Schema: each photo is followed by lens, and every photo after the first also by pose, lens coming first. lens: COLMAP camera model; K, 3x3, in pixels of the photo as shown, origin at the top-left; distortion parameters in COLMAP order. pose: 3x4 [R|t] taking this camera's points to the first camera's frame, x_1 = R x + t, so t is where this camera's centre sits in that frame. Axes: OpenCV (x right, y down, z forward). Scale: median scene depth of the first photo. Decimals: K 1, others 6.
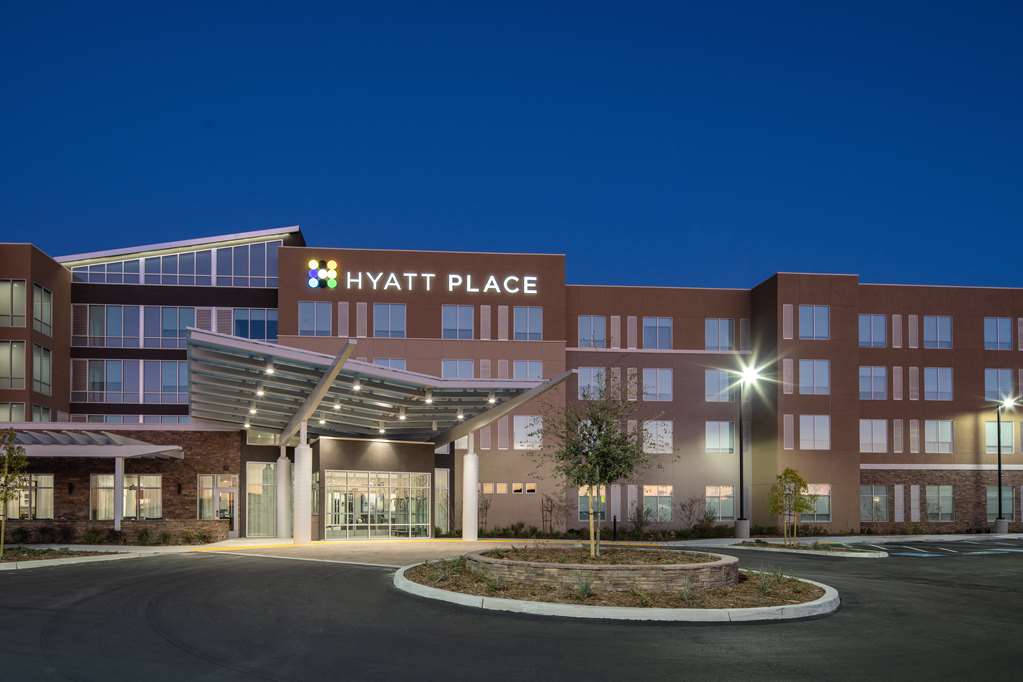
lens RADIAL K [[505.9, 0, 511.5], [0, 505.9, 341.0], [0, 0, 1]] dist [-0.000906, -0.000357]
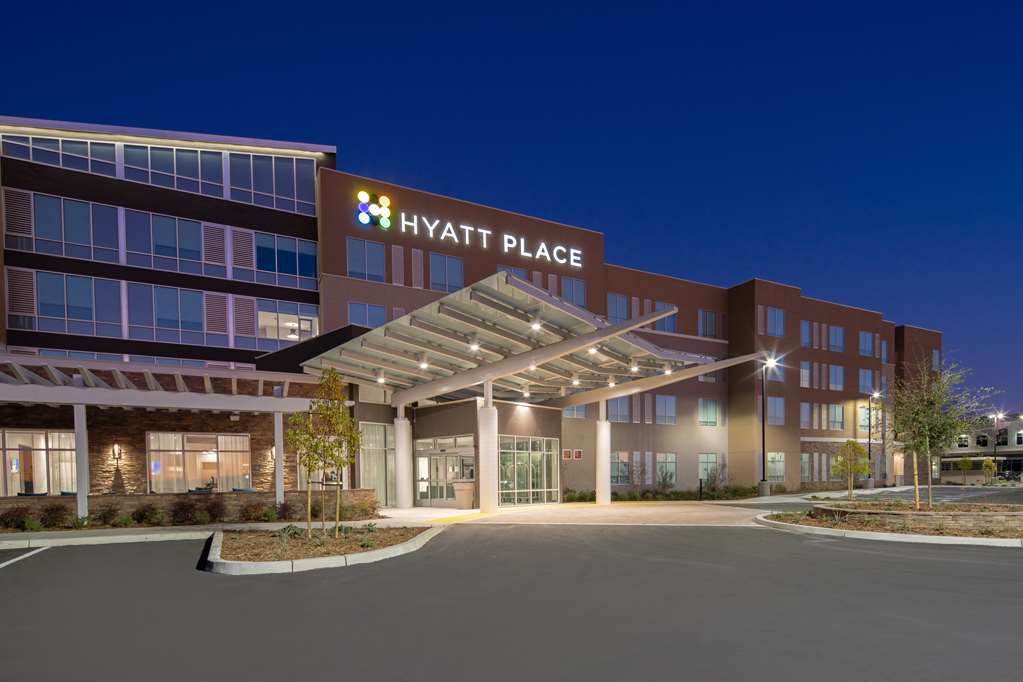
lens RADIAL K [[515.3, 0, 511.6], [0, 515.3, 321.0], [0, 0, 1]] dist [-0.007667, -0.000715]
pose [[0.919078, 0.103640, 0.380203, -0.472803], [-0.113843, 0.993489, 0.004380, 0.027057], [-0.377273, -0.047309, 0.924893, 0.079250]]
